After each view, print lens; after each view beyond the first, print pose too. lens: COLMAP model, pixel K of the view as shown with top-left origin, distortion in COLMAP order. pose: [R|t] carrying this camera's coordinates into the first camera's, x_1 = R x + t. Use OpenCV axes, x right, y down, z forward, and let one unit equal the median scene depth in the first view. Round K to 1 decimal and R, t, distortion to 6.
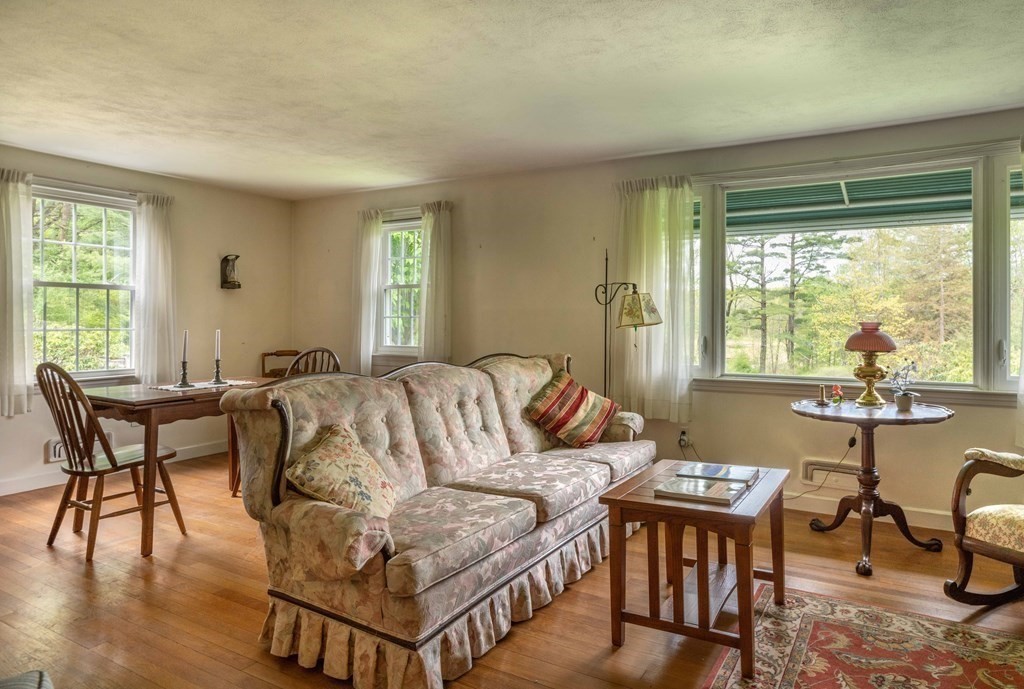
lens RADIAL K [[575.0, 0, 515.0], [0, 575.0, 330.8], [0, 0, 1]] dist [0.001498, 0.000645]
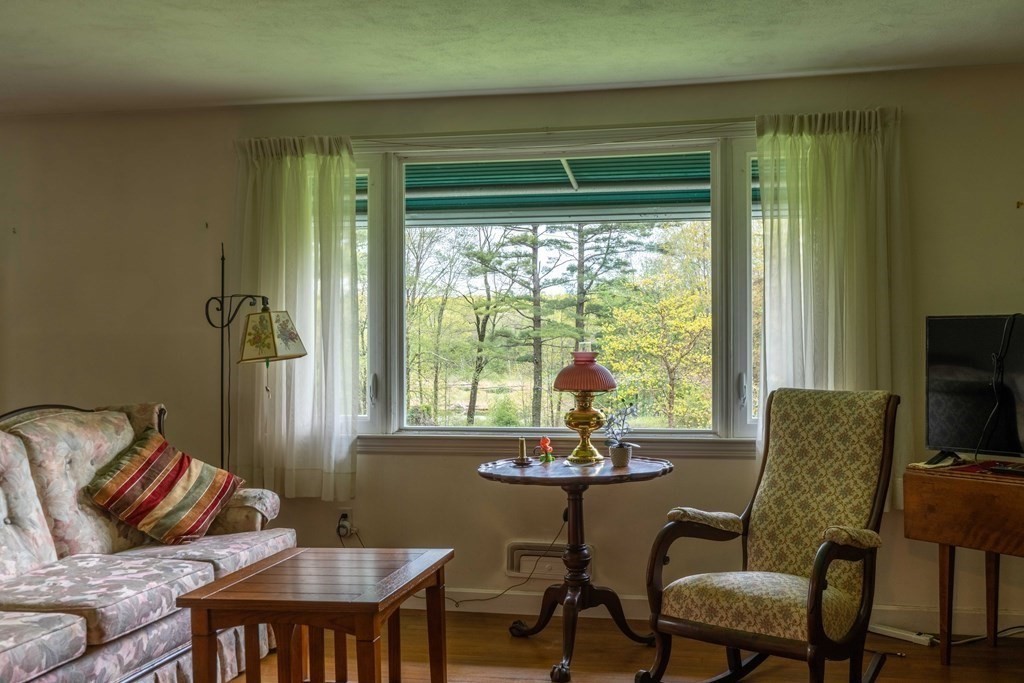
lens RADIAL K [[1054.6, 0, 509.8], [0, 1054.6, 358.6], [0, 0, 1]] dist [-0.001985, 0.024345]
pose [[0.942051, -0.009050, 0.335348, 0.066562], [0.011627, 0.999916, -0.005678, 0.000600], [-0.335268, 0.009248, 0.942077, -0.261988]]
